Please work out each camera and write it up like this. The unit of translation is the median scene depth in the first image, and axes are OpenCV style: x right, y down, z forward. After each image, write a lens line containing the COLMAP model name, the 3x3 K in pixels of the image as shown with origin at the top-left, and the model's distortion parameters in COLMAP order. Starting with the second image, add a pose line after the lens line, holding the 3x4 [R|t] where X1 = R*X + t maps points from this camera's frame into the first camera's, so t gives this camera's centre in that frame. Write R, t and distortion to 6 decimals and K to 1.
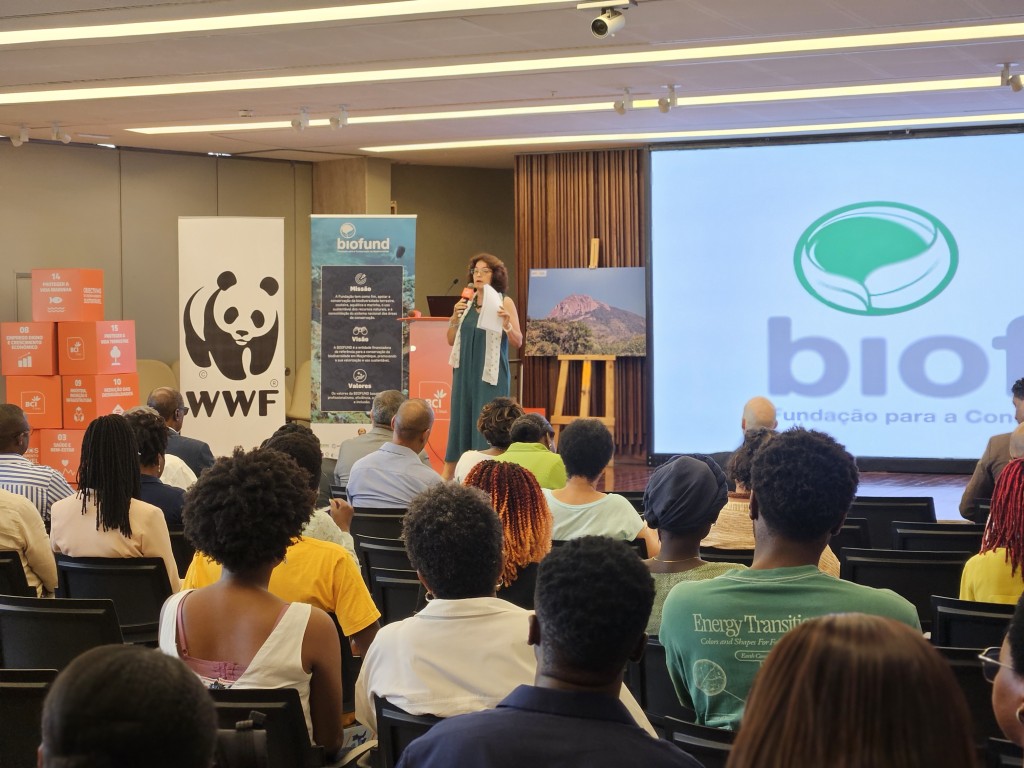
lens RADIAL K [[2037.4, 0, 515.7], [0, 2037.4, 382.8], [0, 0, 1]] dist [-0.877461, 12.423367]
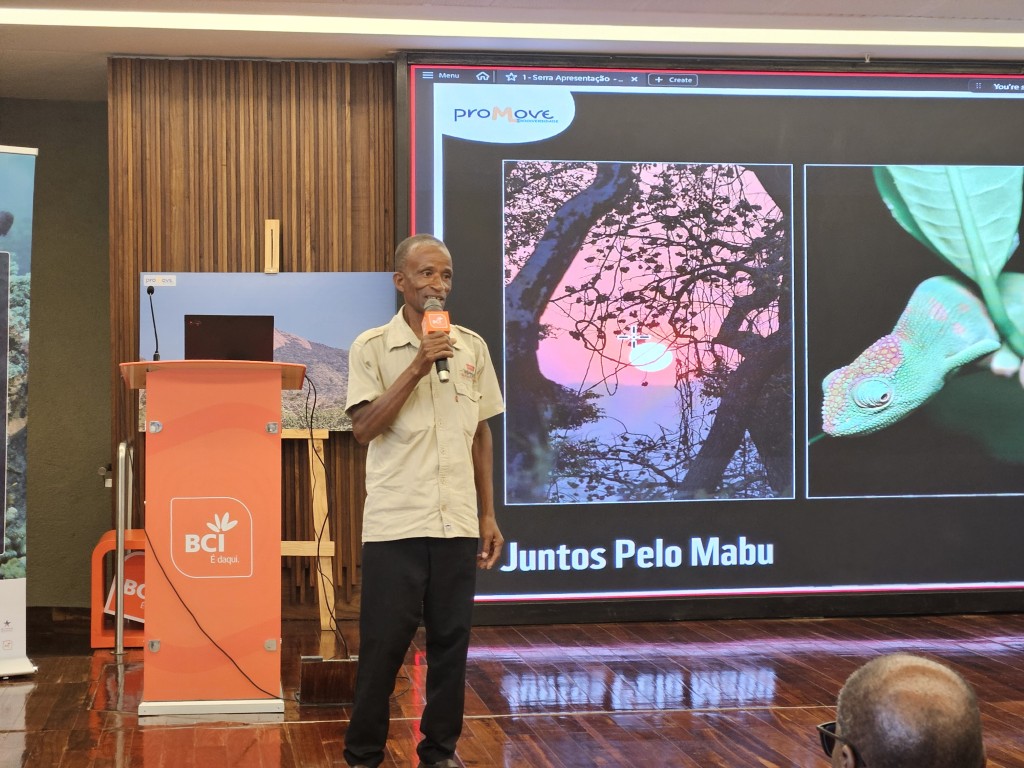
lens RADIAL K [[1992.9, 0, 538.1], [0, 1992.9, 382.7], [0, 0, 1]] dist [-0.104661, 1.241052]
pose [[0.823003, -0.001144, 0.568035, -0.221947], [0.013740, 0.999745, -0.017893, -0.016409], [-0.567870, 0.022531, 0.822810, 0.537474]]
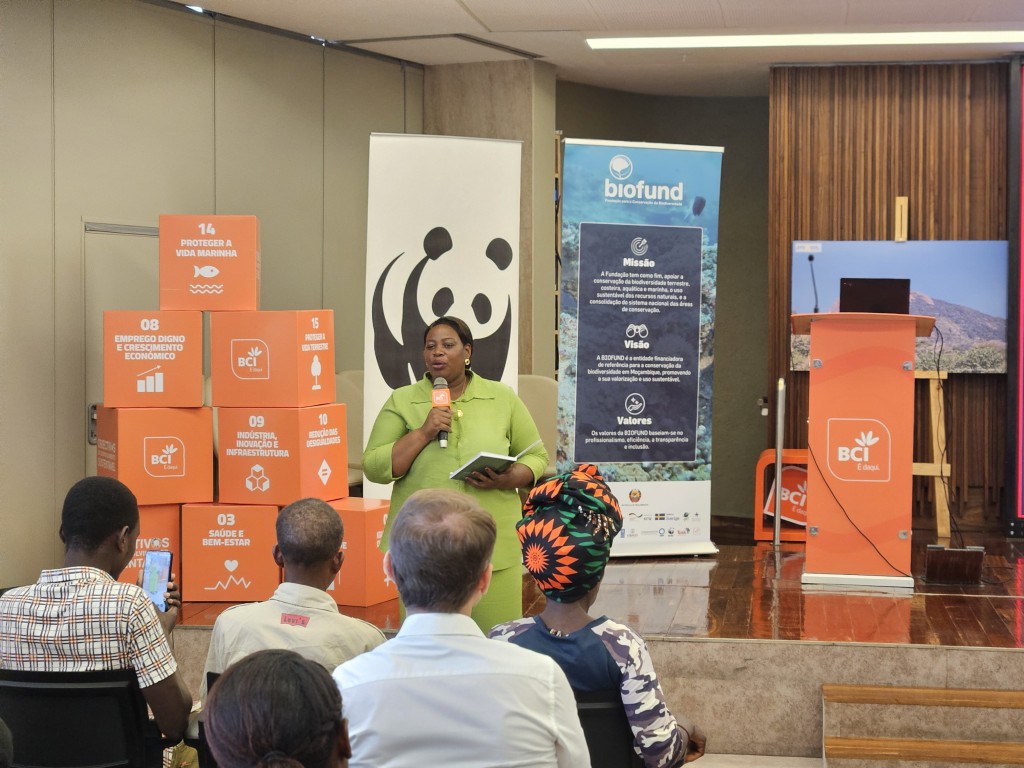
lens RADIAL K [[2037.4, 0, 515.7], [0, 2037.4, 382.8], [0, 0, 1]] dist [-0.877461, 12.423367]
pose [[0.955708, 0.003026, 0.294300, -0.293237], [-0.004413, 0.999982, 0.004048, -0.012297], [-0.294282, -0.005168, 0.955705, 0.422950]]
